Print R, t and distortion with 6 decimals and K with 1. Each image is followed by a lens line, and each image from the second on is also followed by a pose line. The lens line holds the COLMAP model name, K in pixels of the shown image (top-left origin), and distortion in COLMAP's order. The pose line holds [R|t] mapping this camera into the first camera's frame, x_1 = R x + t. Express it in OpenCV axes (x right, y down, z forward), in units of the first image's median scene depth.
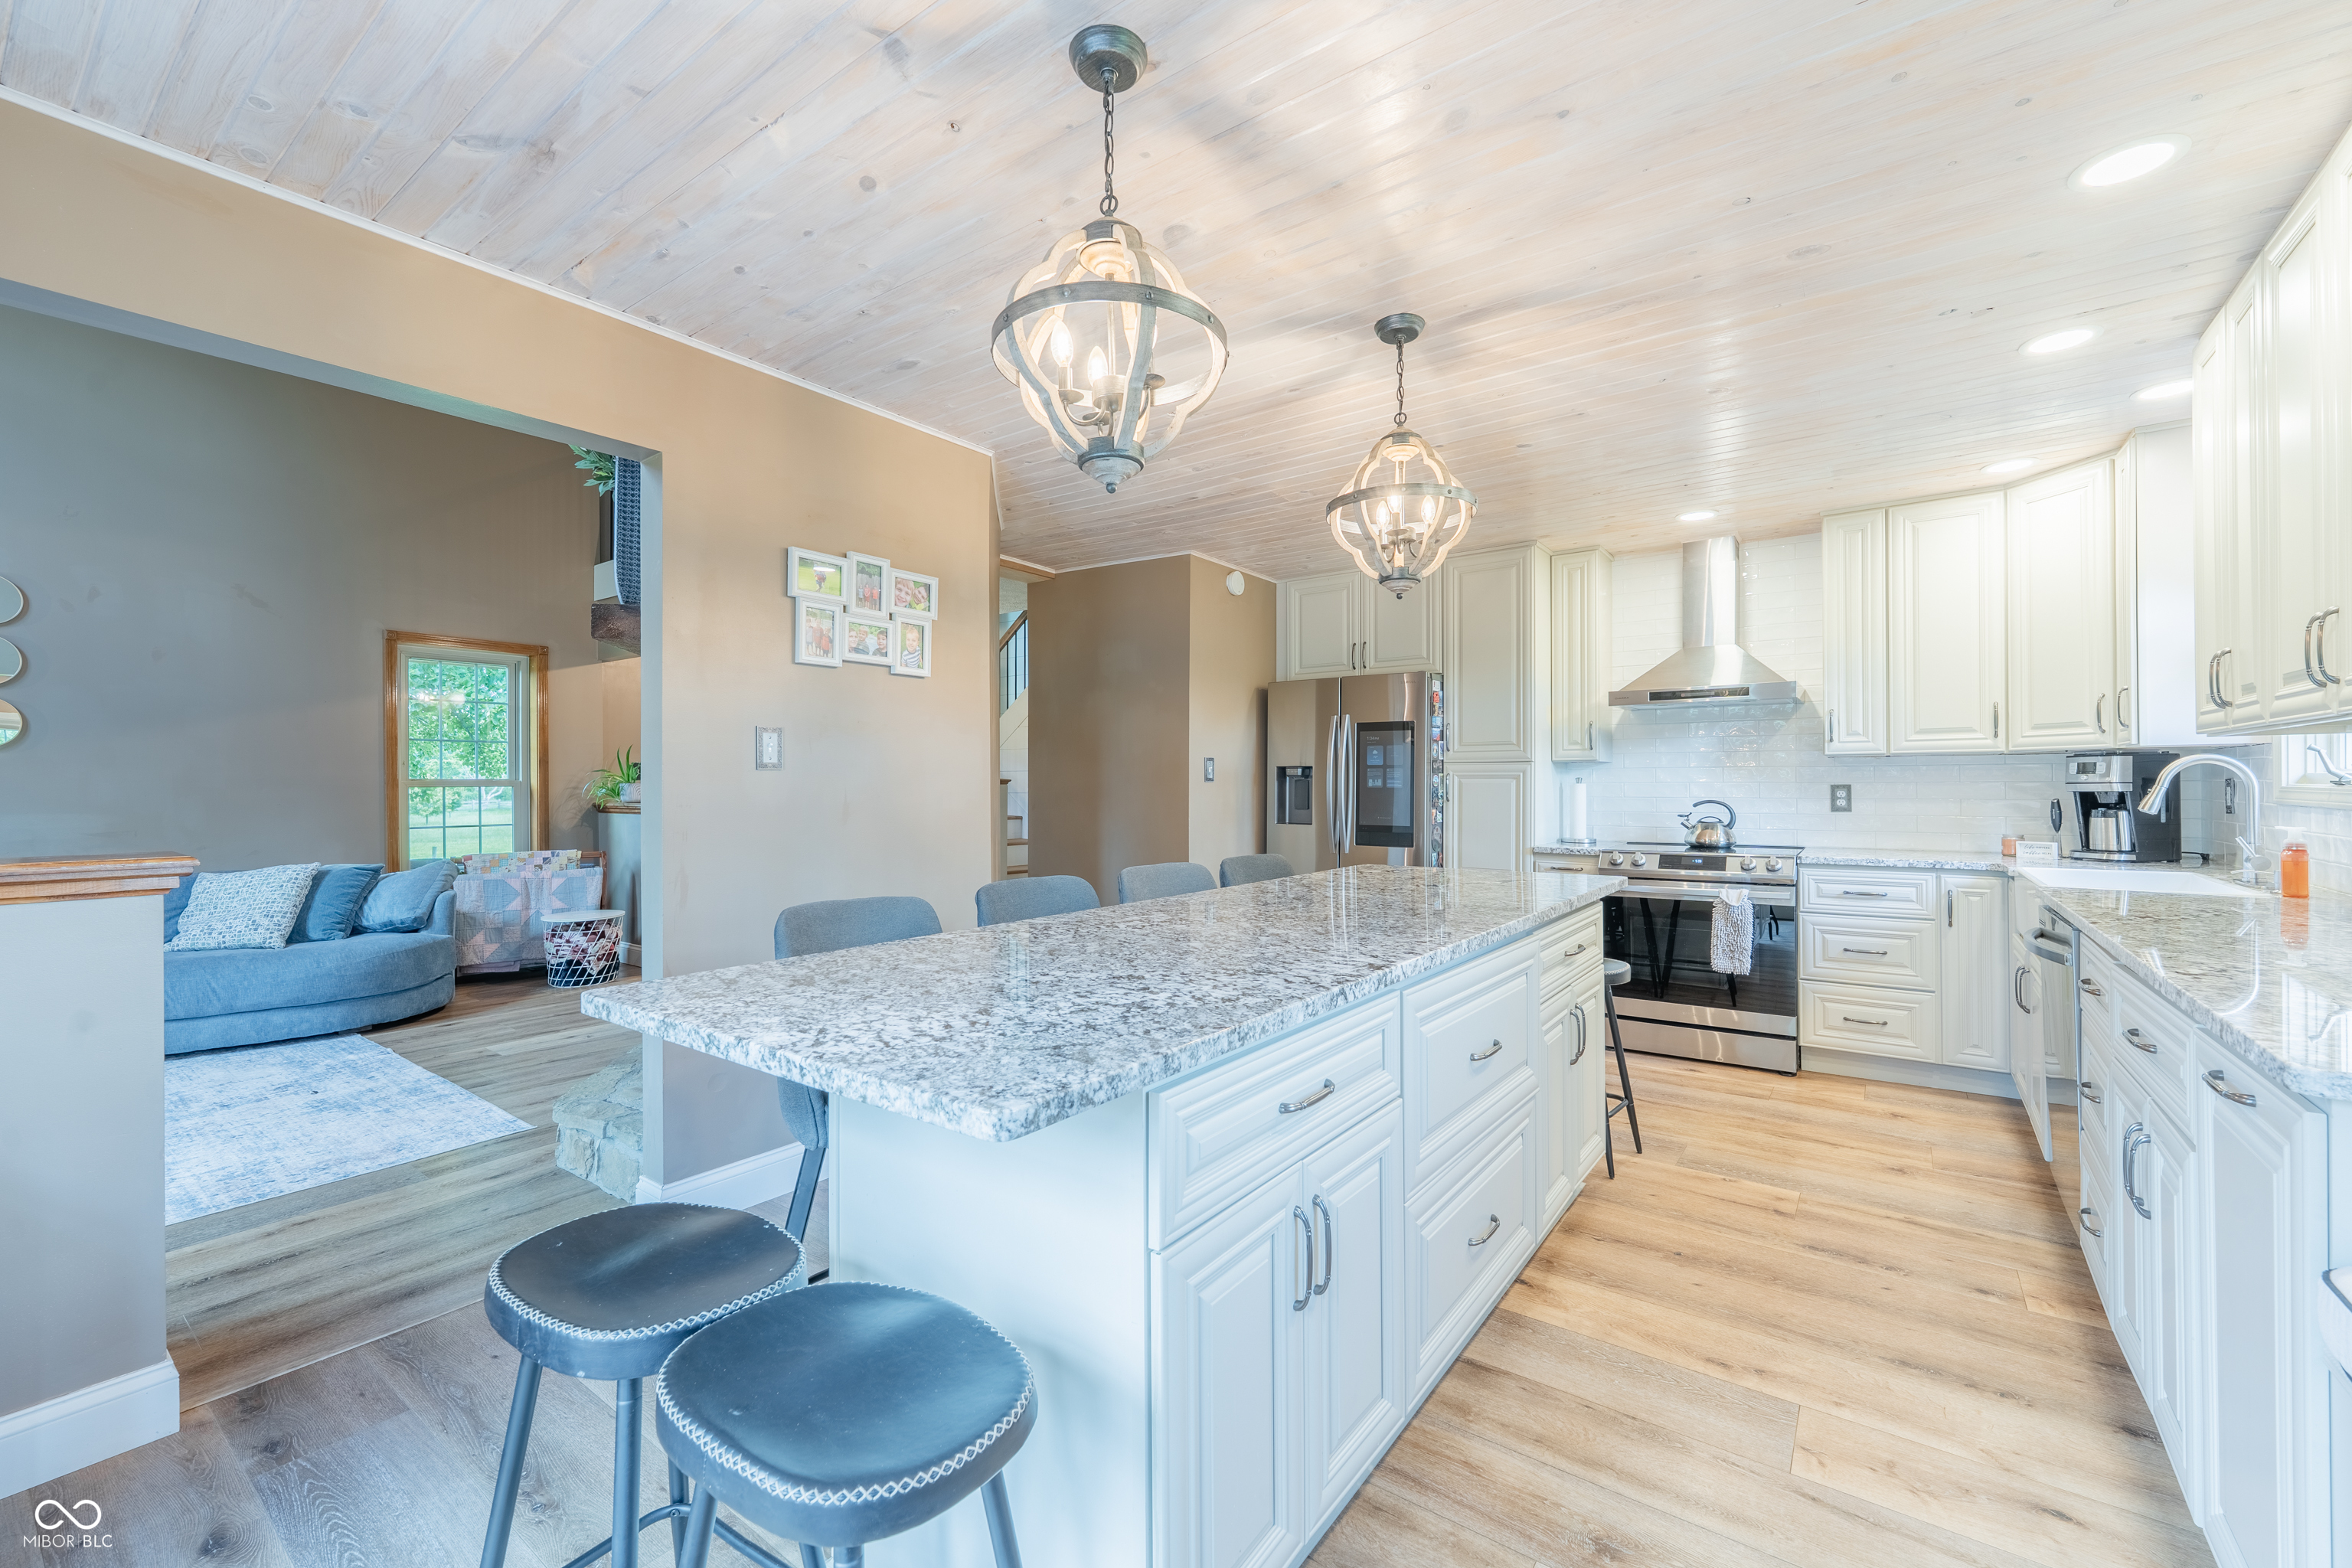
lens RADIAL K [[959.8, 0, 1170.8], [0, 959.8, 781.8], [0, 0, 1]] dist [0.002837, -0.001640]
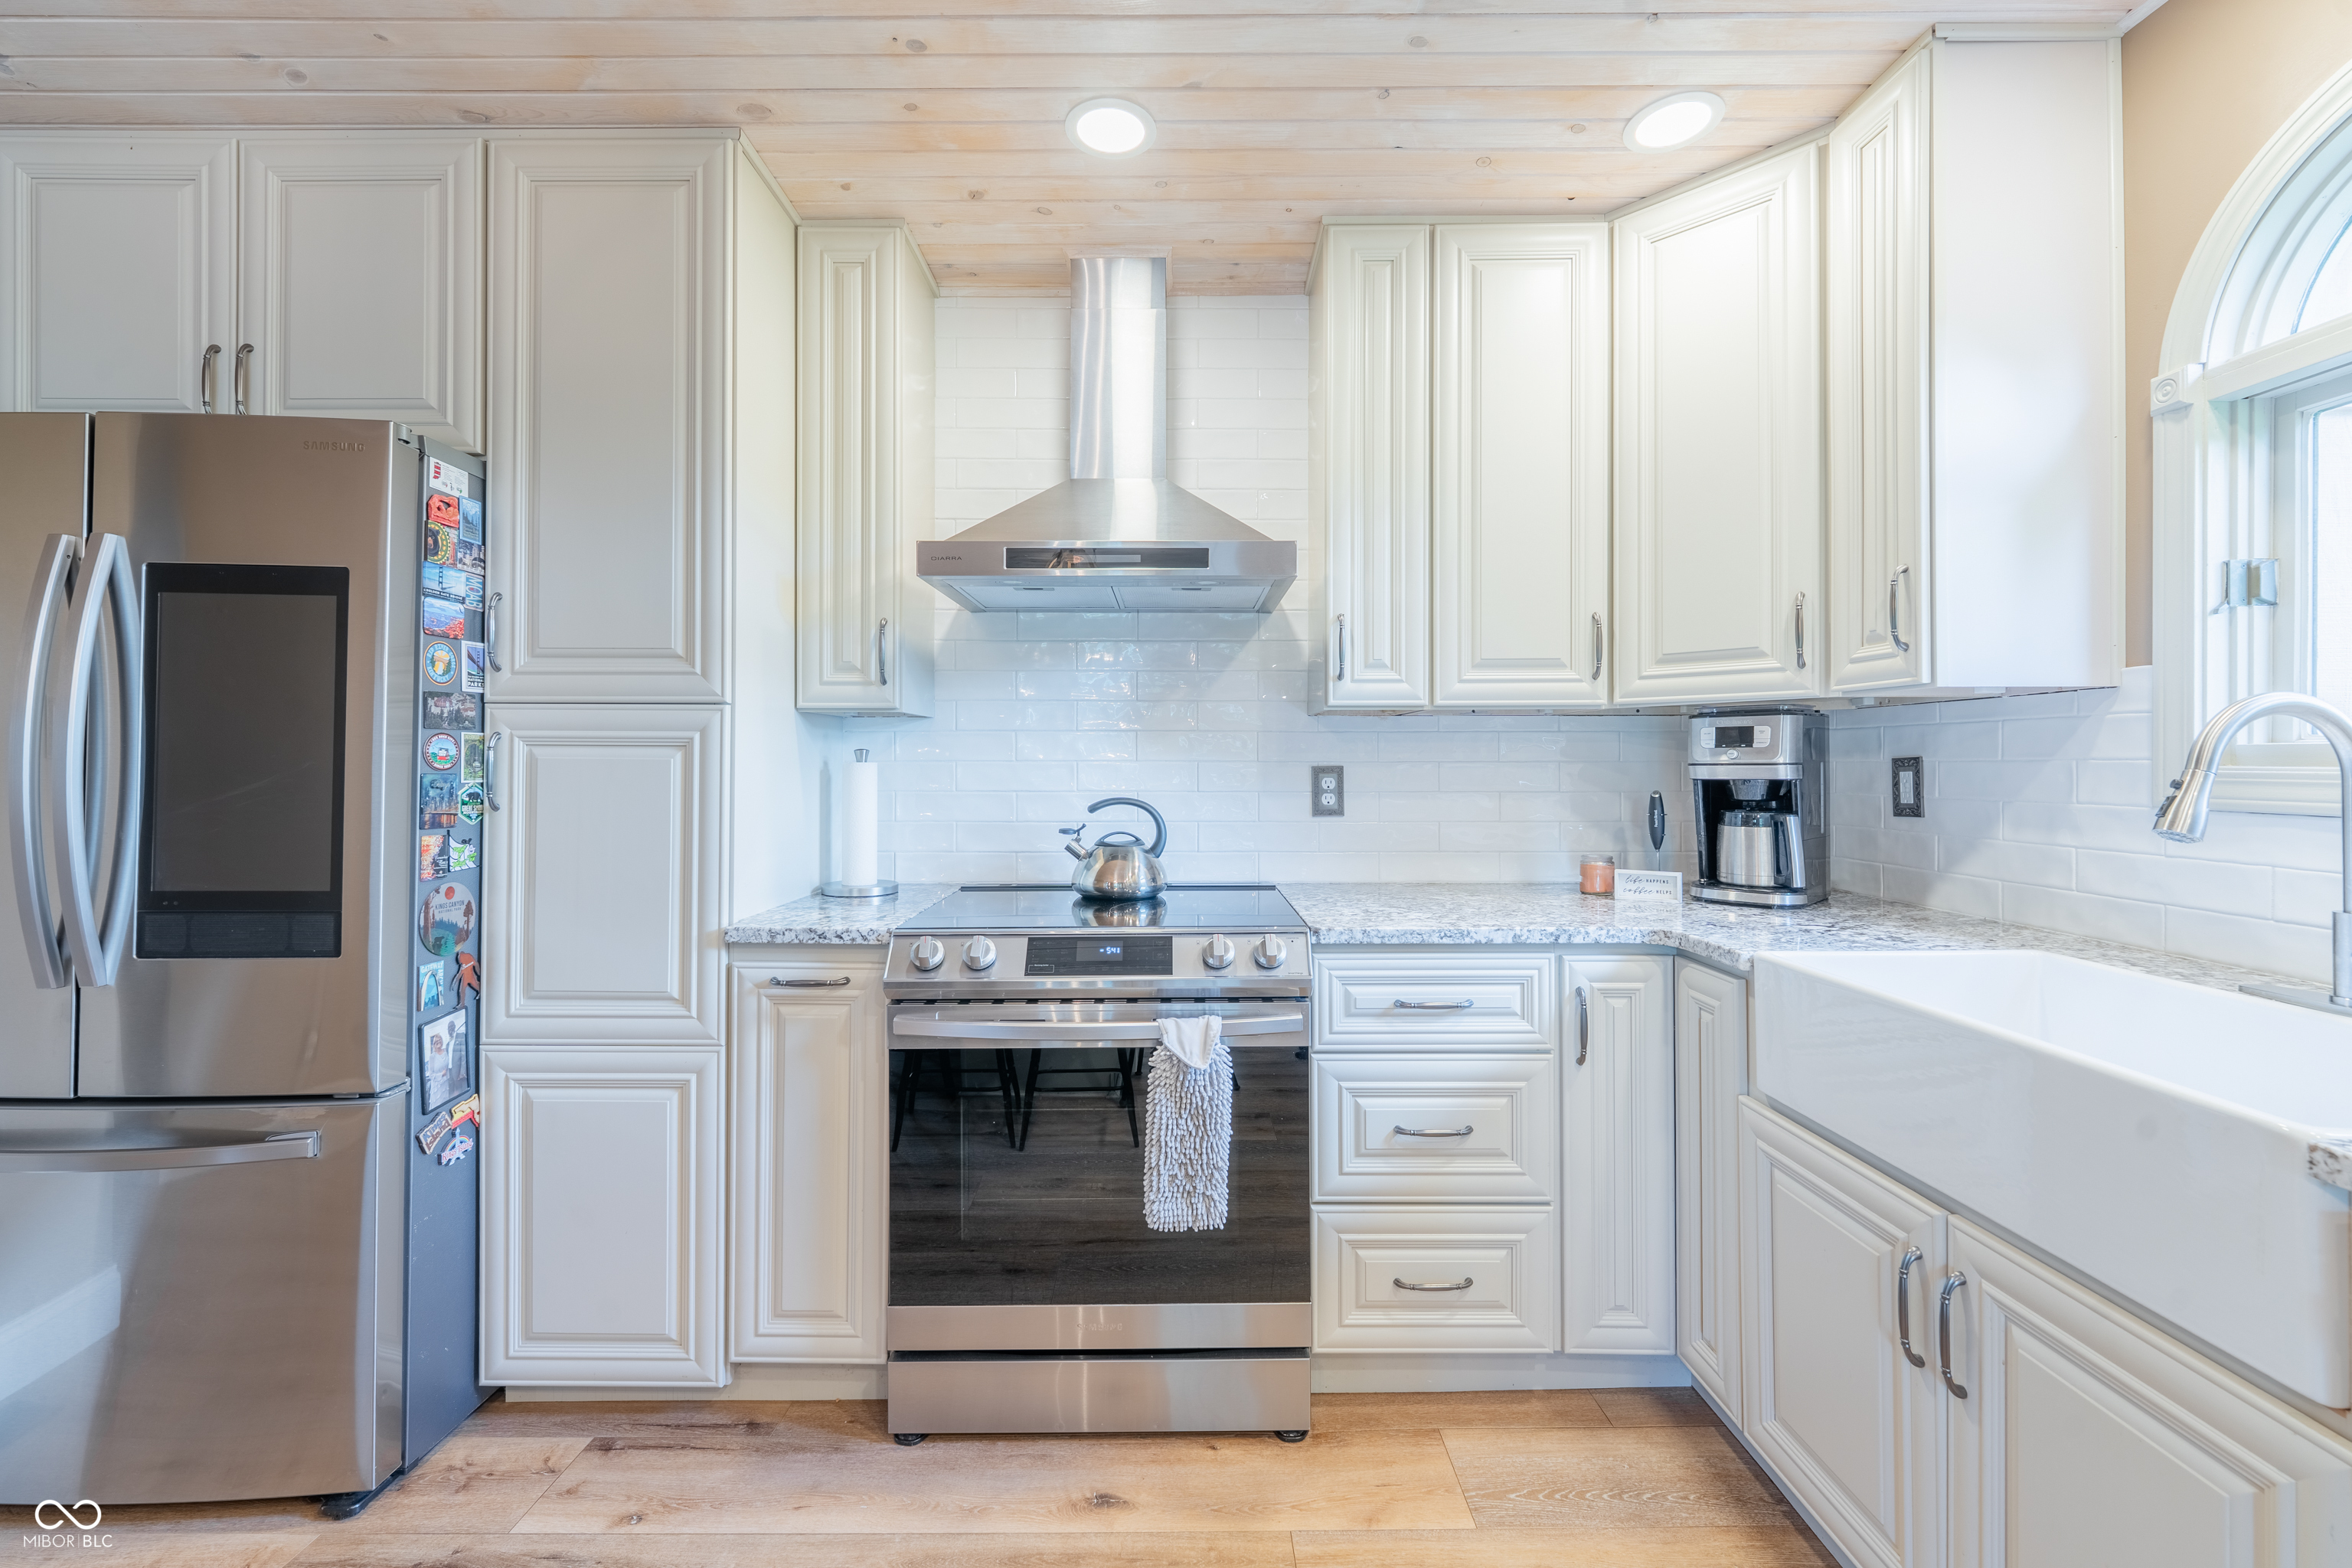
lens RADIAL K [[959.8, 0, 1193.5], [0, 959.8, 761.5], [0, 0, 1]] dist [0.002837, -0.001640]
pose [[0.790190, 0.005705, 0.612836, 0.334137], [-0.005129, 0.999983, -0.002695, 0.002488], [-0.612841, -0.001014, 0.790206, 0.674078]]
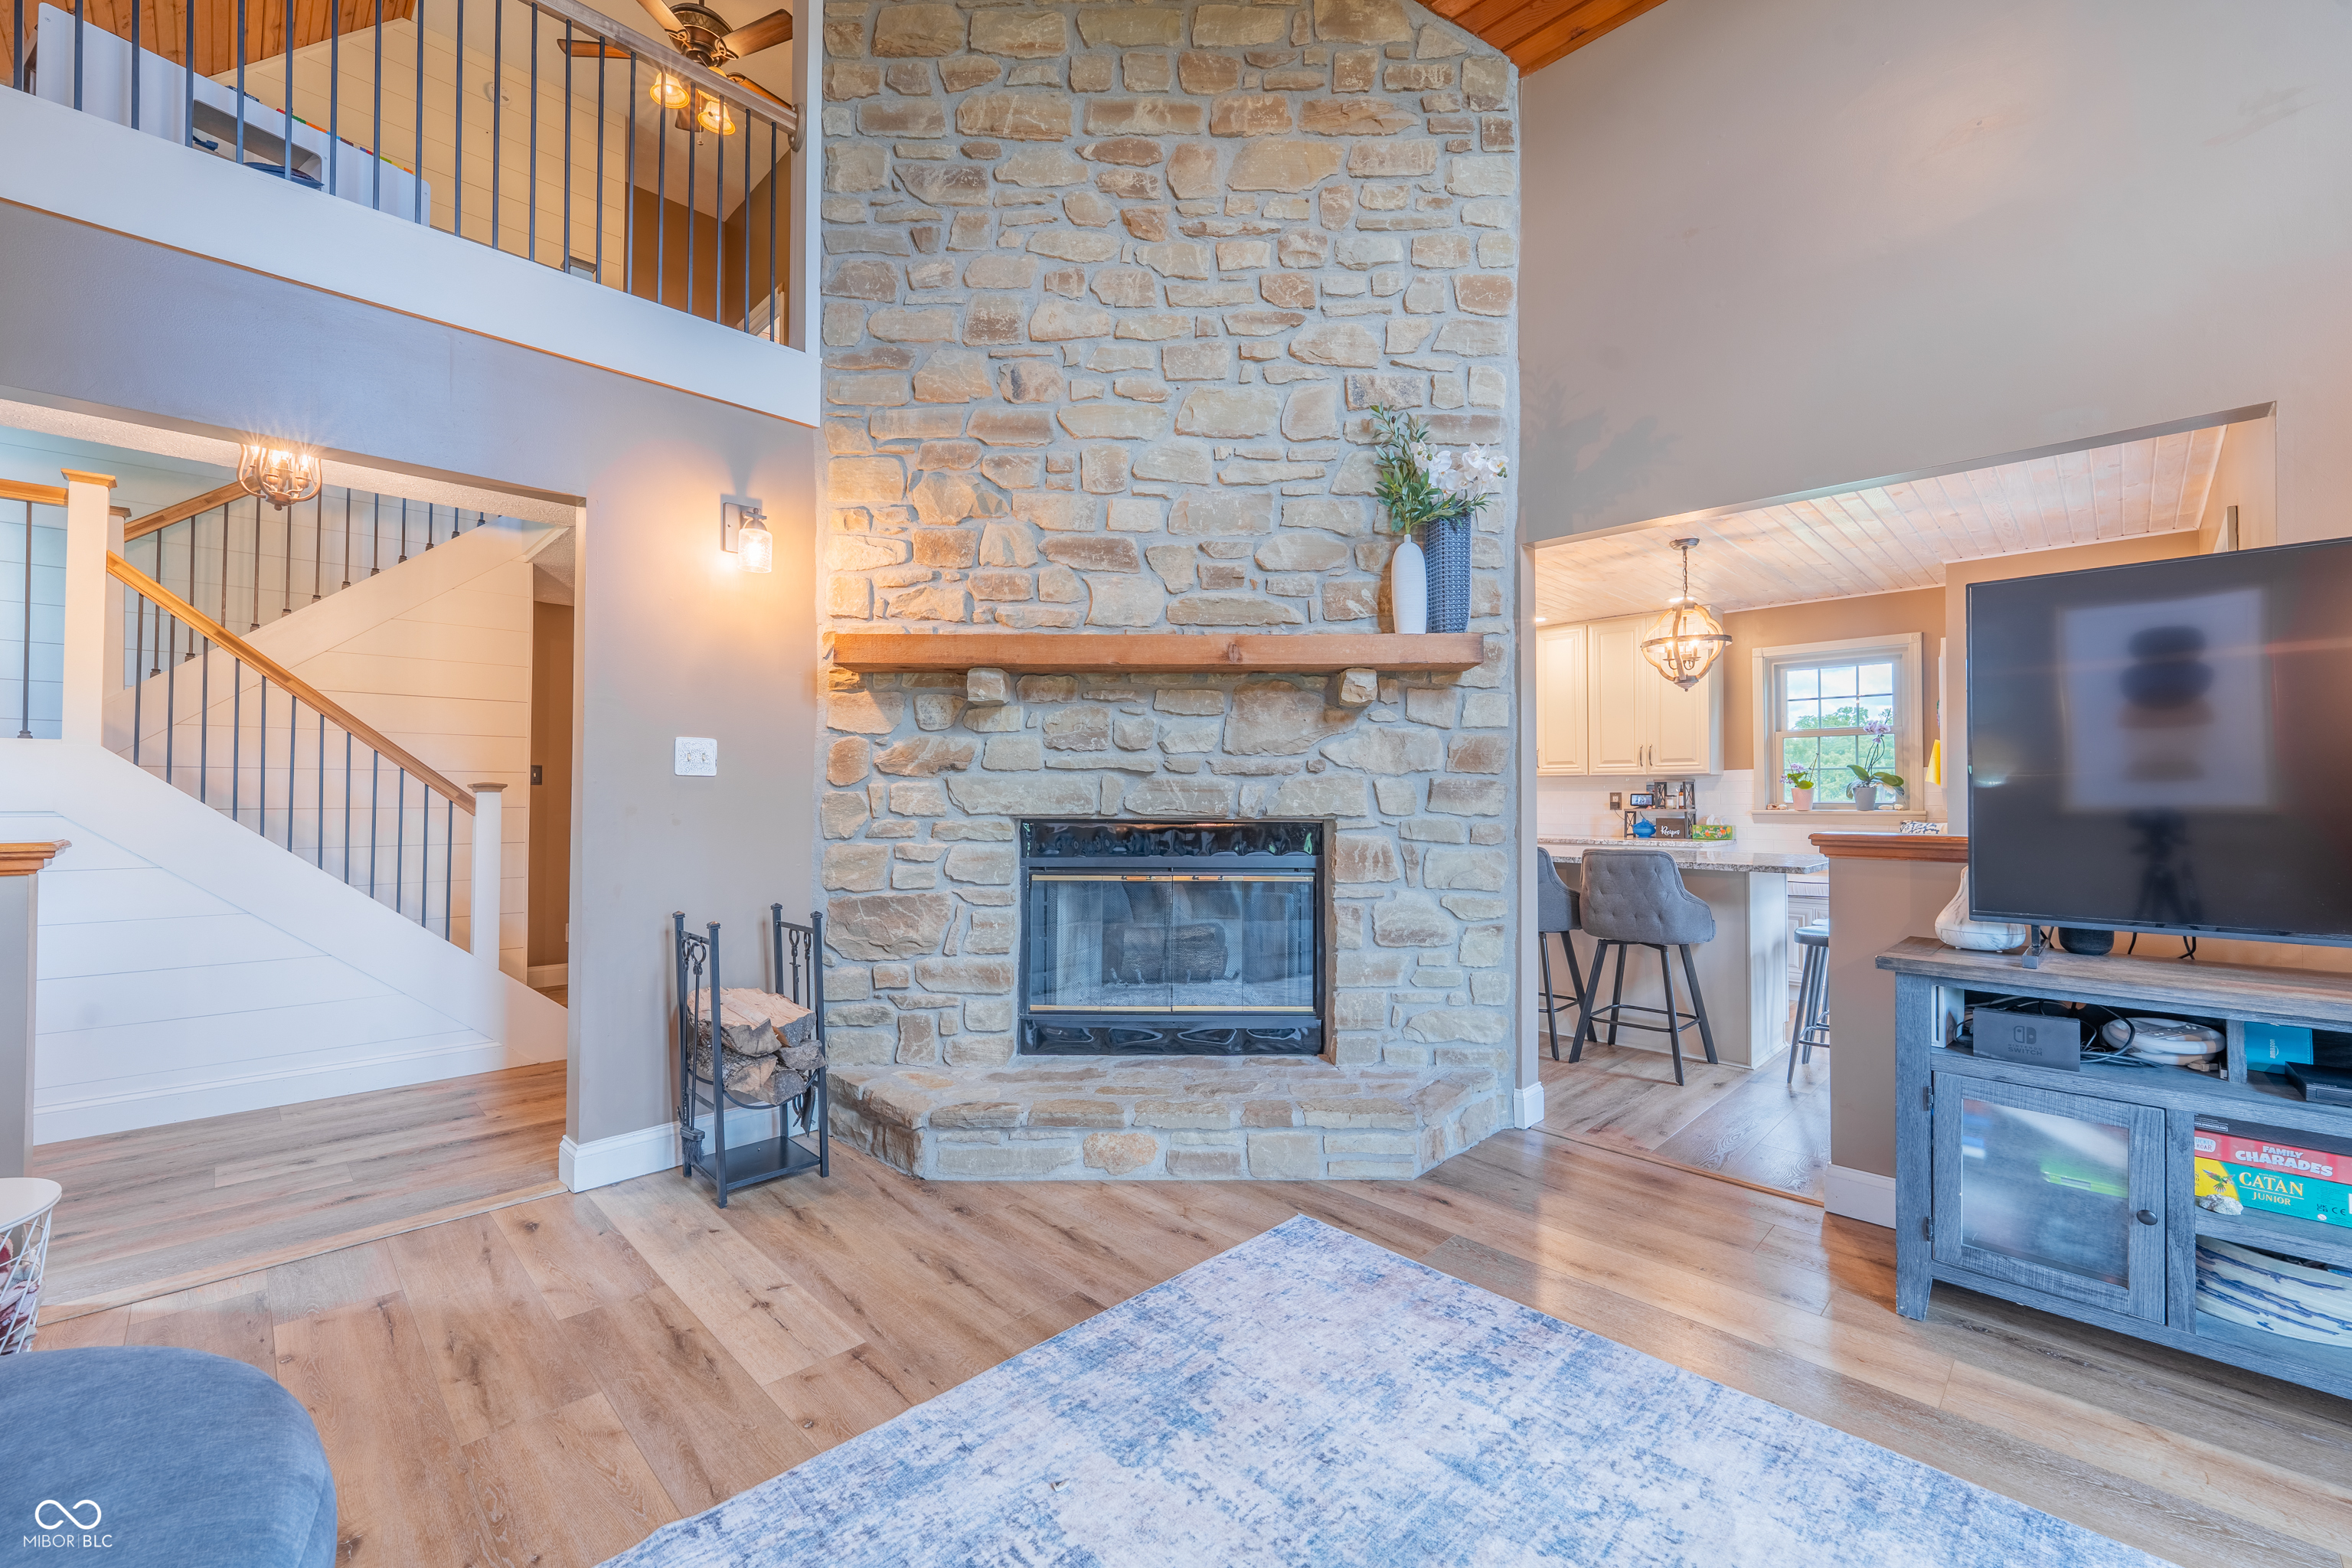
lens RADIAL K [[959.8, 0, 1180.4], [0, 959.8, 779.3], [0, 0, 1]] dist [0.002837, -0.001640]
pose [[0.137365, 0.019248, 0.990333, -1.240956], [-0.000987, 0.999813, -0.019295, 0.009486], [-0.990520, 0.001673, 0.137359, 0.829727]]
